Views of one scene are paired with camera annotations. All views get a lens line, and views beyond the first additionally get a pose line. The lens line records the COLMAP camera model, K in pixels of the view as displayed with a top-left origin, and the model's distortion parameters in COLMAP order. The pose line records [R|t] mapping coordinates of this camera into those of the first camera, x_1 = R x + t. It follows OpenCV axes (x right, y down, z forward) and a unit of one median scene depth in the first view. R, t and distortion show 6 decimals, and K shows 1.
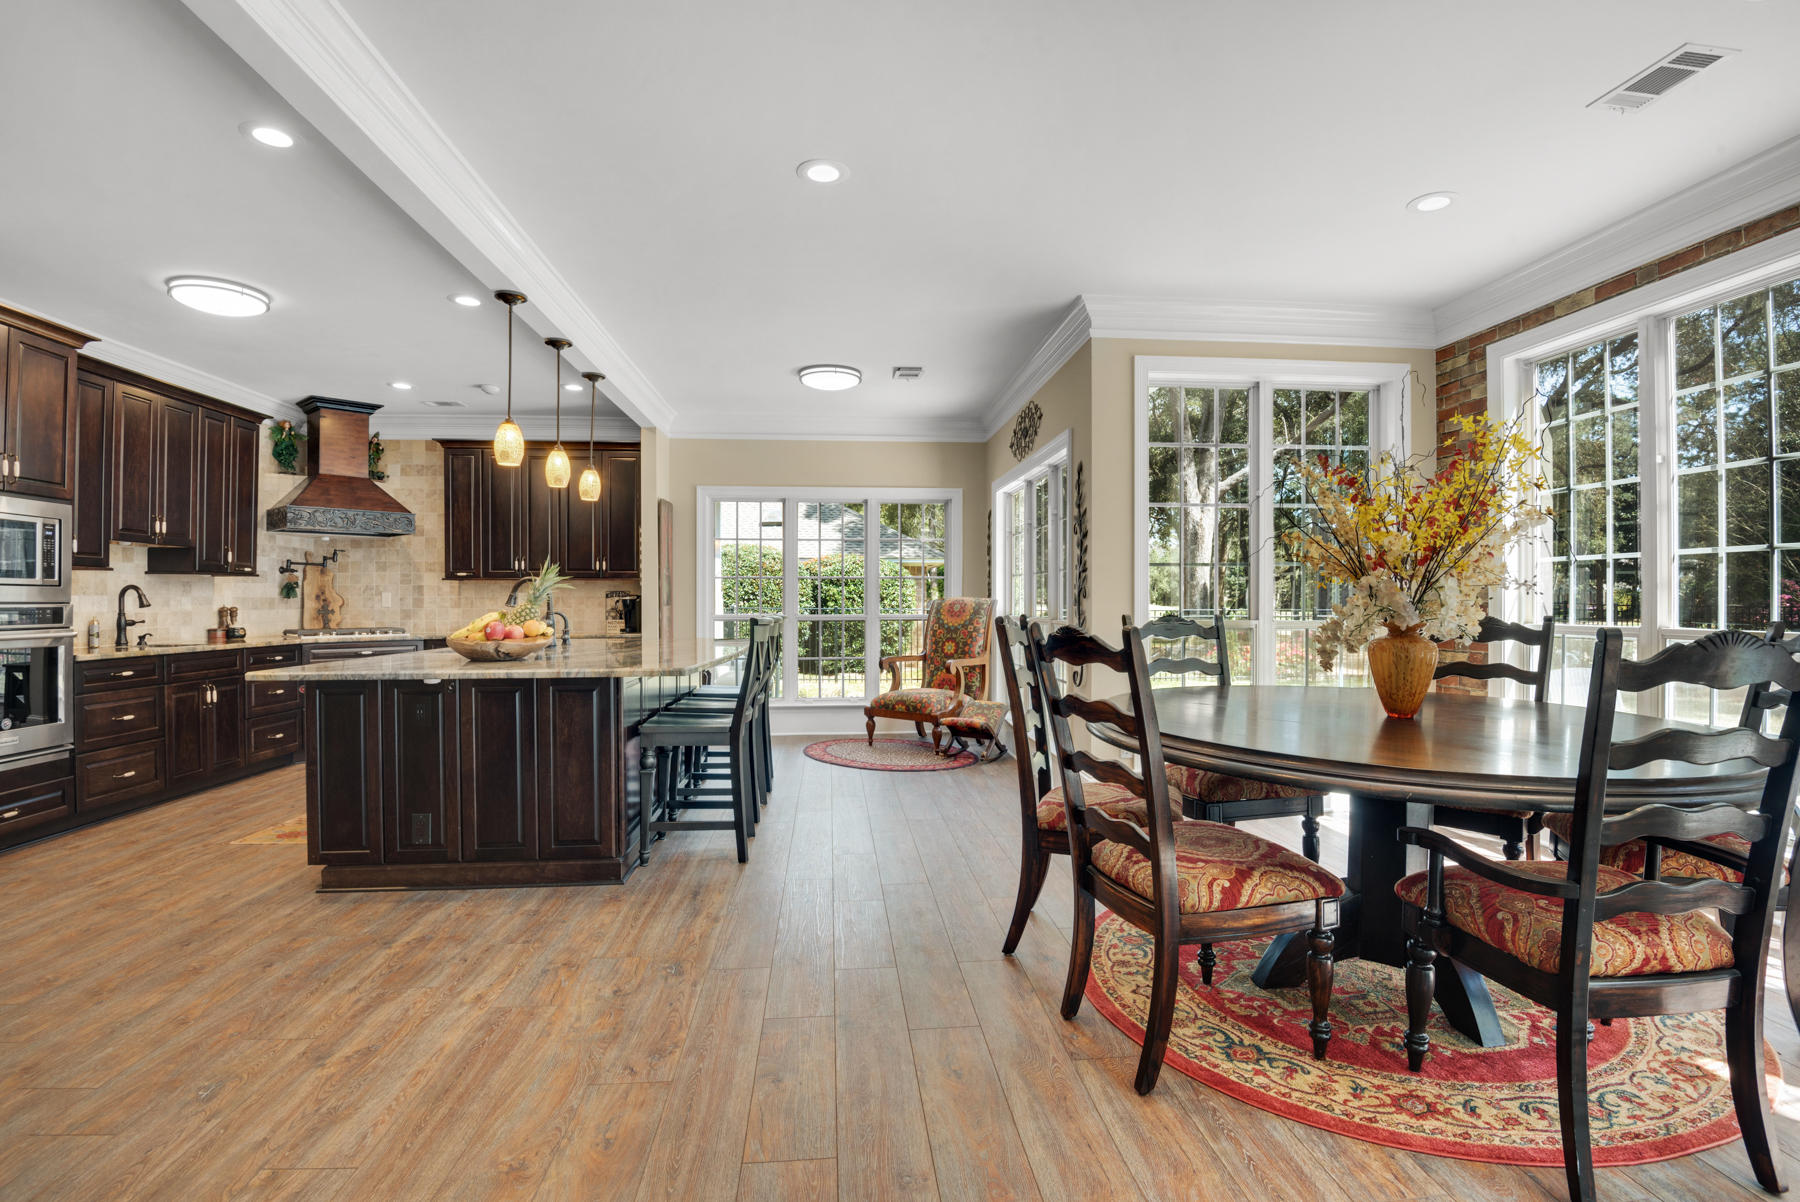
lens RADIAL K [[836.3, 0, 915.3], [0, 836.3, 611.0], [0, 0, 1]] dist [-0.027776, -0.009720]
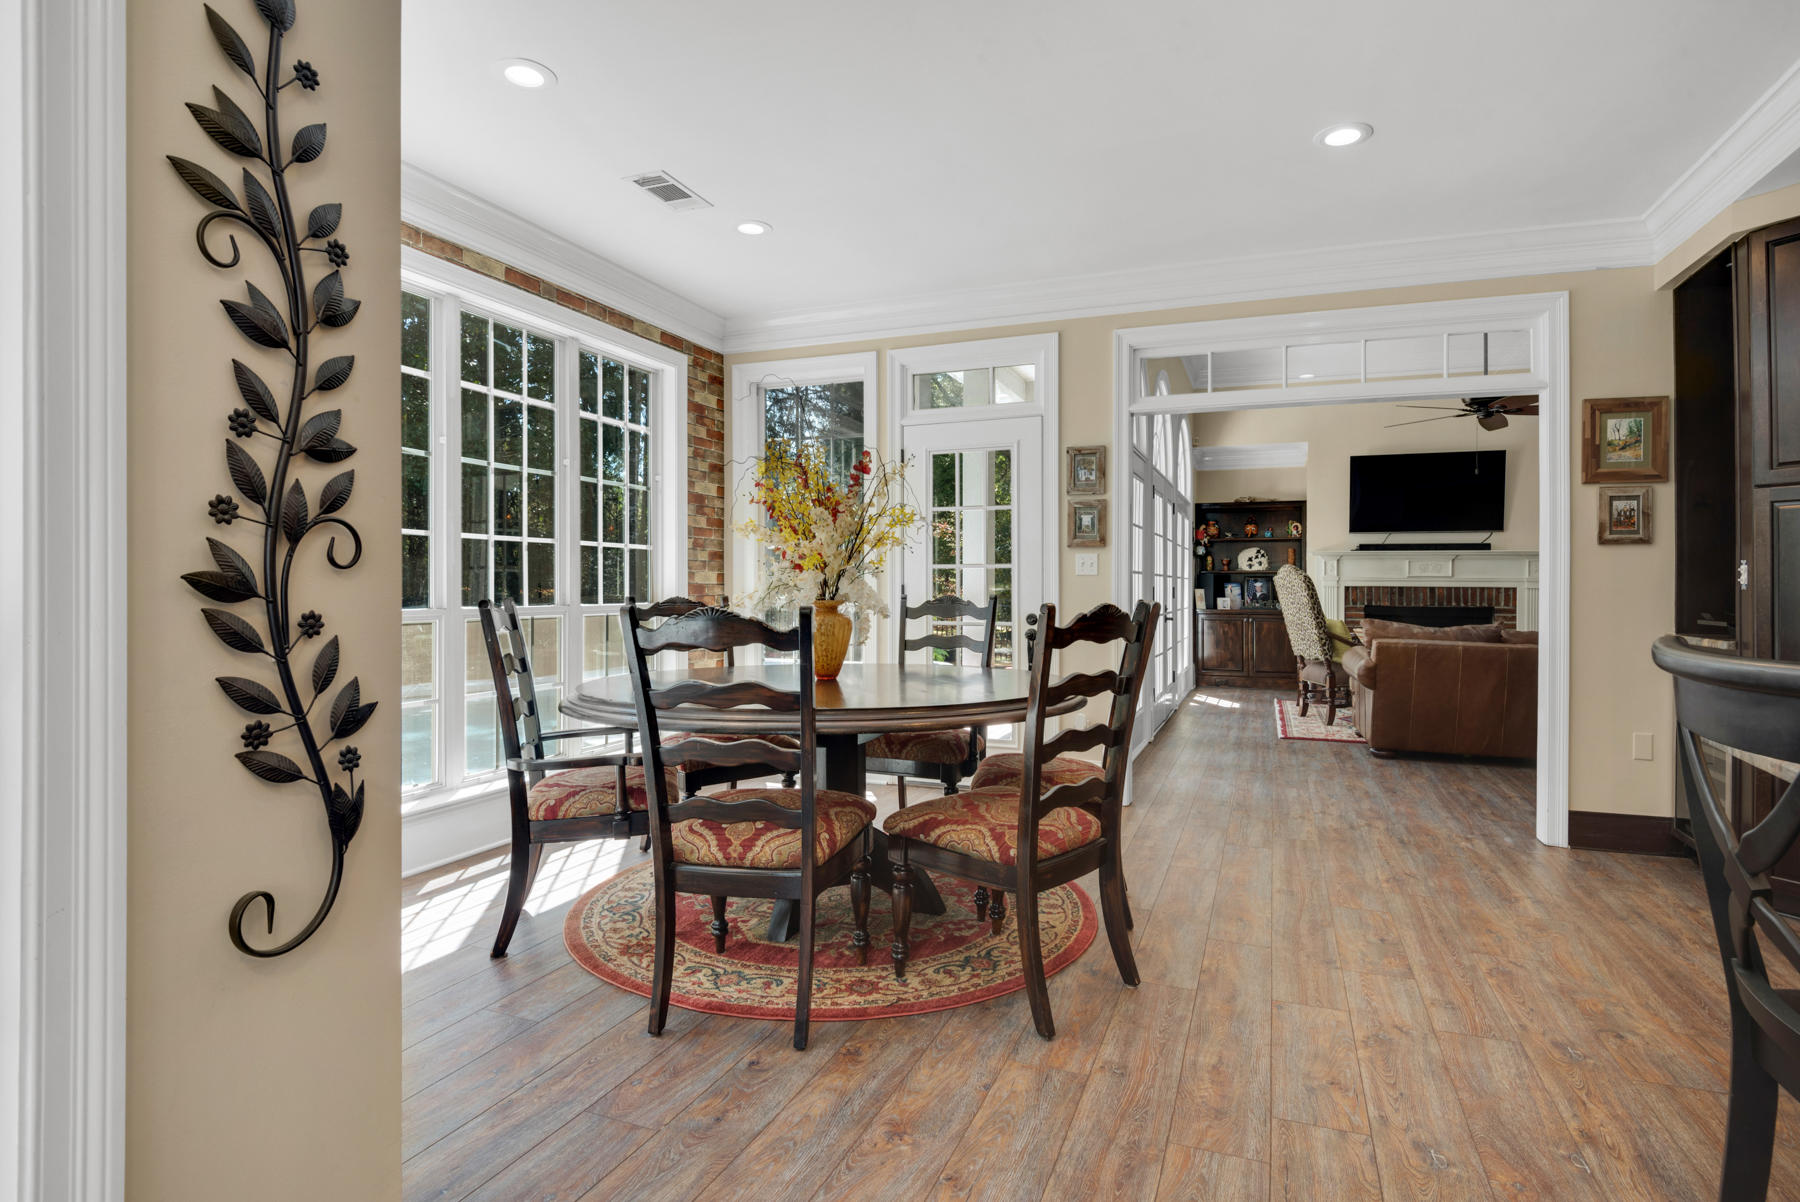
lens RADIAL K [[903.0, 0, 914.7], [0, 903.0, 602.9], [0, 0, 1]] dist [-0.015093, -0.007996]
pose [[-0.886263, -0.012929, 0.463002, -0.068798], [0.001912, 0.999500, 0.031571, -0.013790], [-0.463178, 0.028865, -0.885795, 1.136054]]
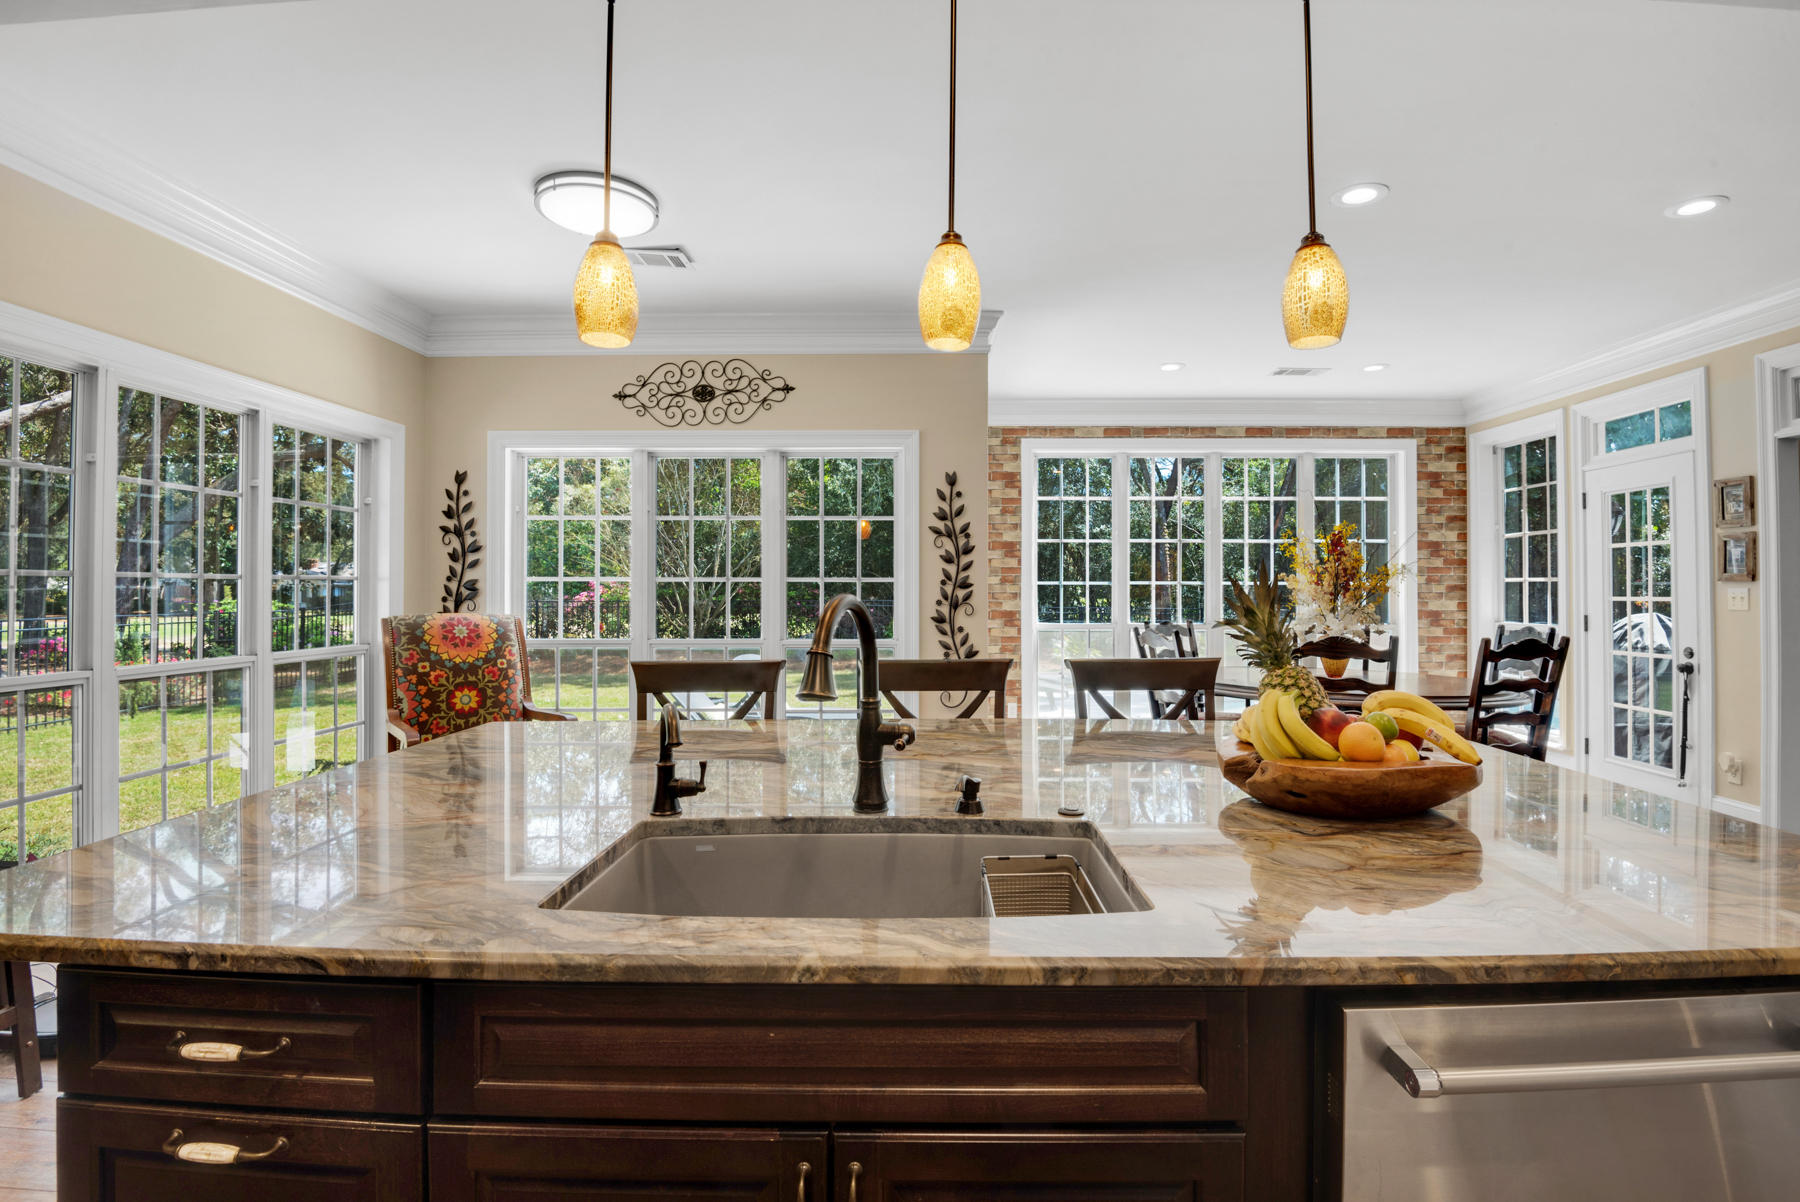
lens RADIAL K [[836.3, 0, 906.2], [0, 836.3, 586.6], [0, 0, 1]] dist [-0.027776, -0.009720]
pose [[0.126874, 0.006215, 0.991899, -0.753689], [0.011747, 0.999901, -0.007767, -0.042163], [-0.991849, 0.012638, 0.126789, 0.931041]]
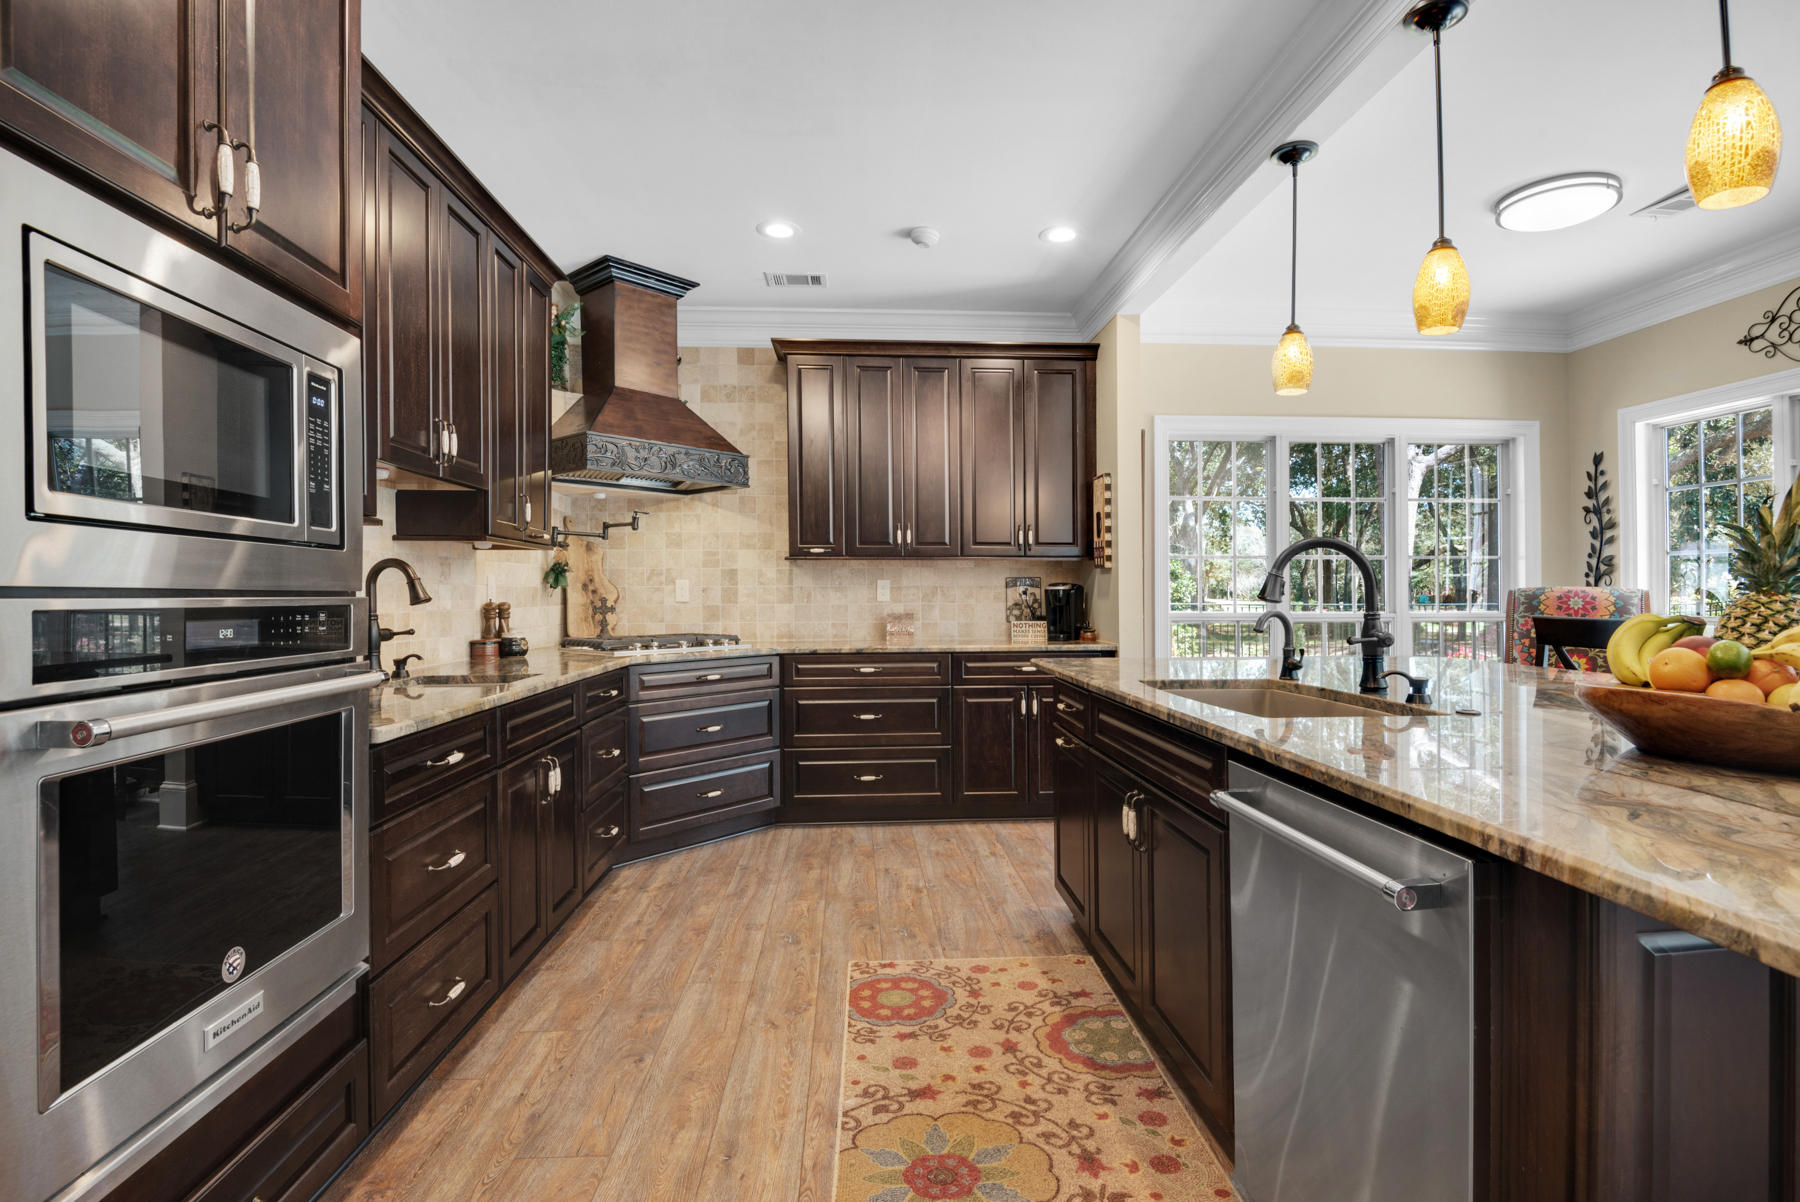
lens RADIAL K [[836.3, 0, 909.1], [0, 836.3, 605.5], [0, 0, 1]] dist [-0.027776, -0.009720]
pose [[0.998792, 0.001610, -0.049103, -0.659815], [-0.001476, 0.999995, 0.002764, -0.004578], [0.049107, -0.002689, 0.998790, 0.527068]]
